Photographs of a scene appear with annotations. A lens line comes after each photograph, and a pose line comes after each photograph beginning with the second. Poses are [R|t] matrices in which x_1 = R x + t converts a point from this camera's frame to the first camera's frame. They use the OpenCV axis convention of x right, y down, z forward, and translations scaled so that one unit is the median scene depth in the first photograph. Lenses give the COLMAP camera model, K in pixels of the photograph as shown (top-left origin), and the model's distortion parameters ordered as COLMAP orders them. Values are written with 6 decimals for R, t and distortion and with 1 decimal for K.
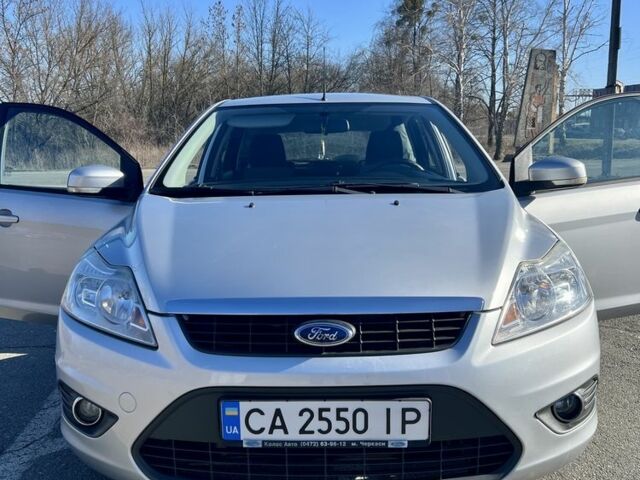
lens RADIAL K [[570.3, 0, 320.0], [0, 570.3, 240.0], [0, 0, 1]] dist [0.037461, -0.006192]
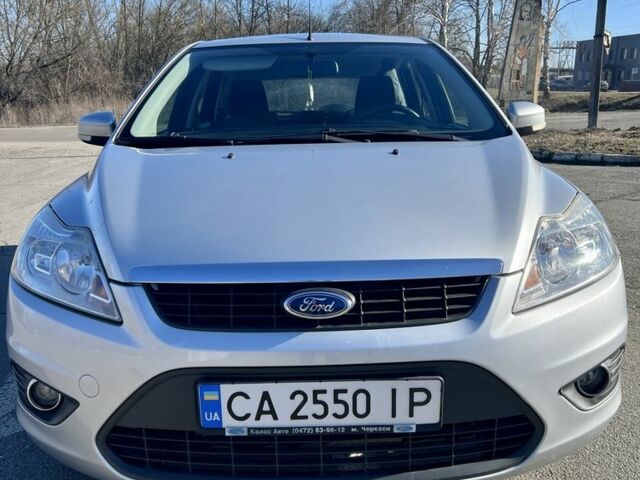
lens RADIAL K [[570.3, 0, 320.0], [0, 570.3, 240.0], [0, 0, 1]] dist [0.037461, -0.006192]
pose [[0.999527, -0.011650, 0.028456, -0.012522], [0.009459, 0.997066, 0.075962, 0.003740], [-0.029258, -0.075657, 0.996705, 0.146300]]
